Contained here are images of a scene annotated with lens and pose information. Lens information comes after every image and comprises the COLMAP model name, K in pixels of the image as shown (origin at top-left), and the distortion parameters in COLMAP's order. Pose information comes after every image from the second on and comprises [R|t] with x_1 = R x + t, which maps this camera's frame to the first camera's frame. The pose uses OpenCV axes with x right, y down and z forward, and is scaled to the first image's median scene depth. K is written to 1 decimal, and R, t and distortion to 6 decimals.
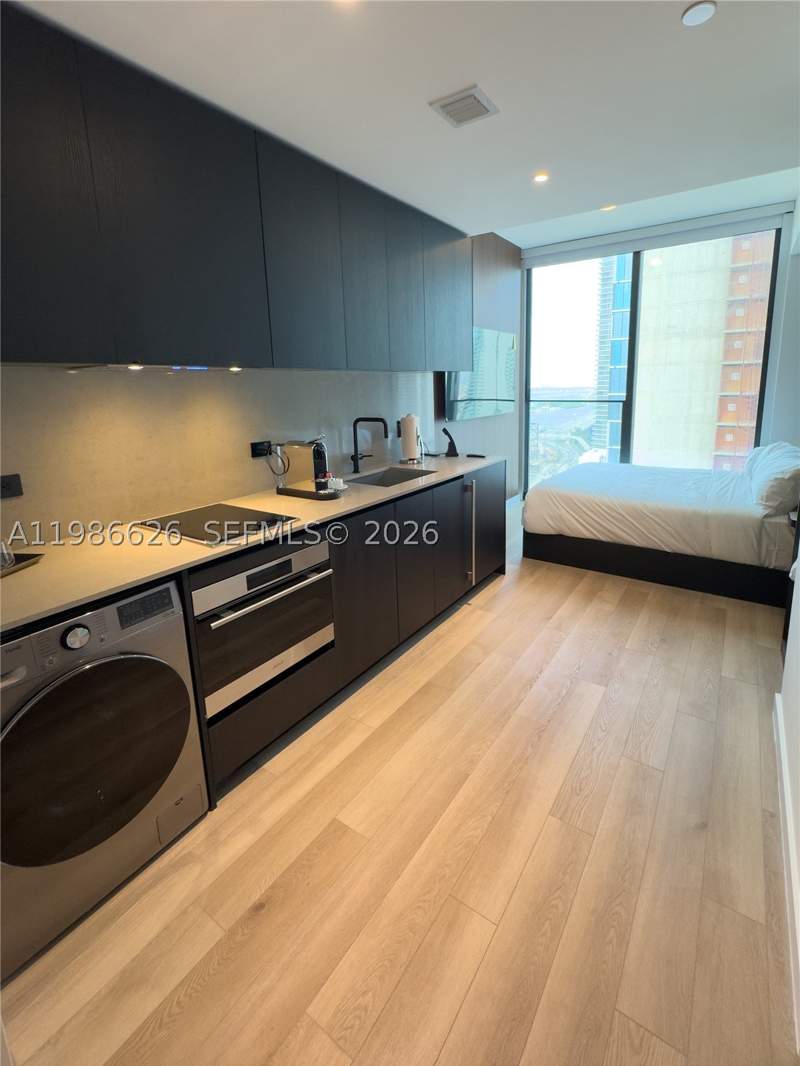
lens RADIAL K [[474.2, 0, 430.7], [0, 474.2, 474.3], [0, 0, 1]] dist [-0.017746, 0.000469]
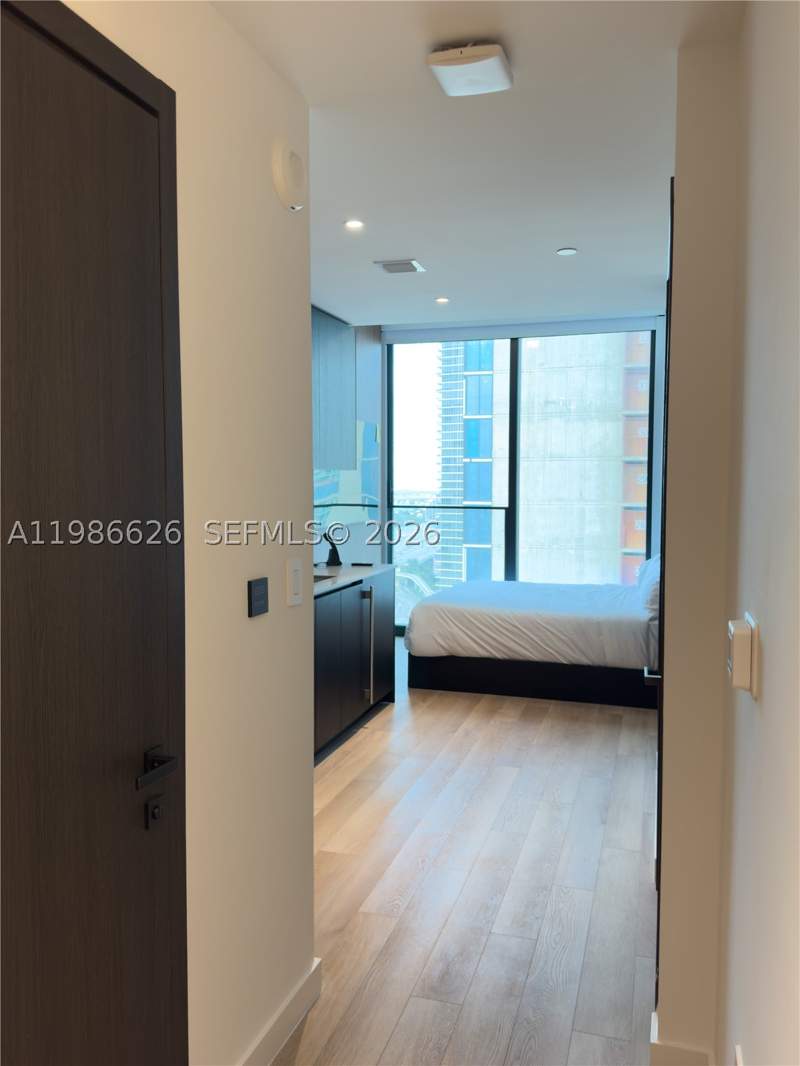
lens RADIAL K [[880.1, 0, 399.2], [0, 880.1, 532.6], [0, 0, 1]] dist [0.012627, 0.000980]
pose [[0.957656, 0.007229, 0.287825, -0.310963], [0.030570, 0.991481, -0.126616, 0.111966], [-0.286288, 0.130053, 0.949276, -0.587952]]
